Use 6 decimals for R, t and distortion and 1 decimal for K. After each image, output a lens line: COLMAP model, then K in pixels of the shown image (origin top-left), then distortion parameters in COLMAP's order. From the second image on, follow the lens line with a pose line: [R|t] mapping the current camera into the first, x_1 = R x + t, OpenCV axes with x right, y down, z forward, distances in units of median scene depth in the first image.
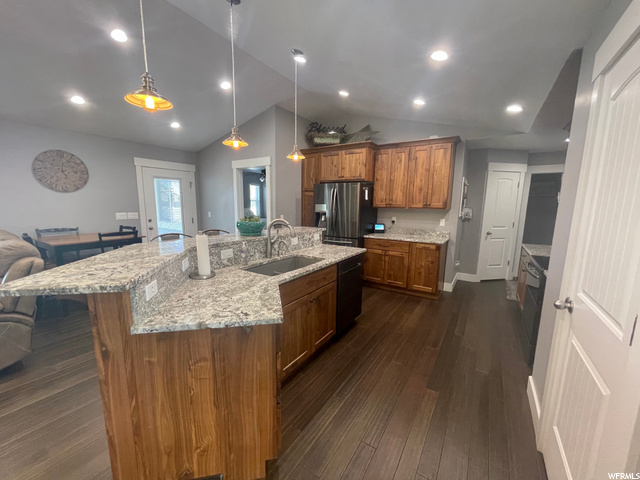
lens RADIAL K [[258.1, 0, 318.8], [0, 258.1, 243.8], [0, 0, 1]] dist [-0.001903, 0.000496]
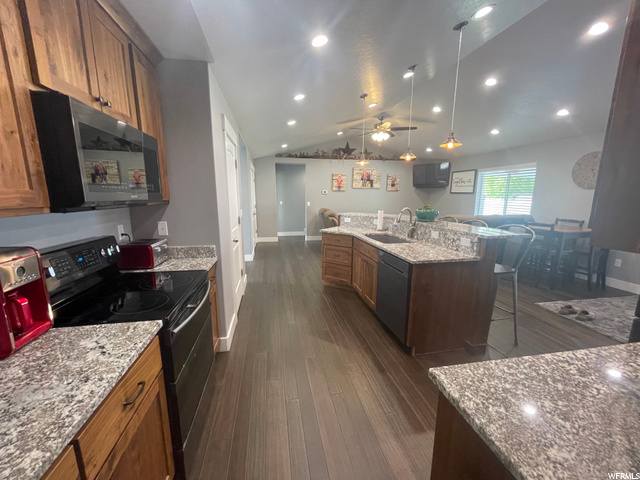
lens RADIAL K [[258.1, 0, 318.8], [0, 258.1, 243.8], [0, 0, 1]] dist [-0.001903, 0.000496]
pose [[-0.720294, 0.114951, -0.684078, 0.673259], [-0.120723, 0.950350, 0.286810, -0.154100], [0.683083, 0.289172, -0.670654, 1.028774]]
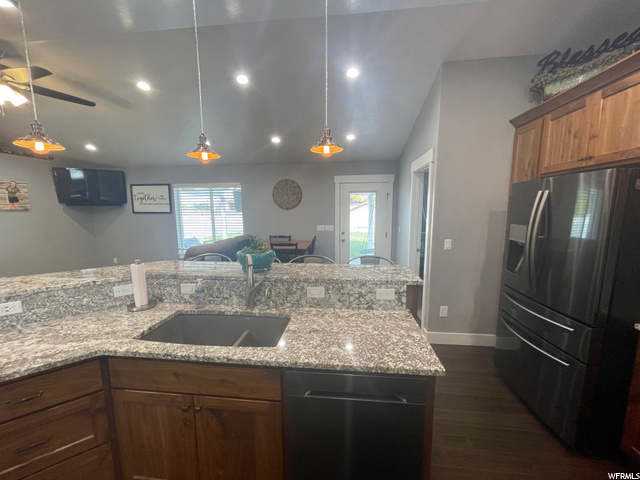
lens RADIAL K [[258.1, 0, 318.8], [0, 258.1, 243.8], [0, 0, 1]] dist [-0.001903, 0.000496]
pose [[0.447934, 0.105453, -0.887826, 0.320156], [-0.127461, 0.990409, 0.053330, -0.115489], [0.884934, 0.089275, 0.457079, 0.546591]]
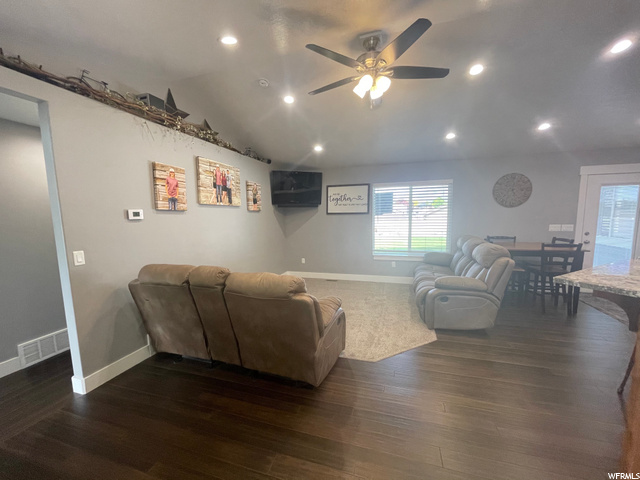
lens RADIAL K [[258.1, 0, 318.8], [0, 258.1, 243.8], [0, 0, 1]] dist [-0.001903, 0.000496]
pose [[0.279590, 0.089021, -0.955984, -0.063914], [-0.127052, 0.990366, 0.055065, 0.018894], [0.951676, 0.106064, 0.288207, -0.193618]]
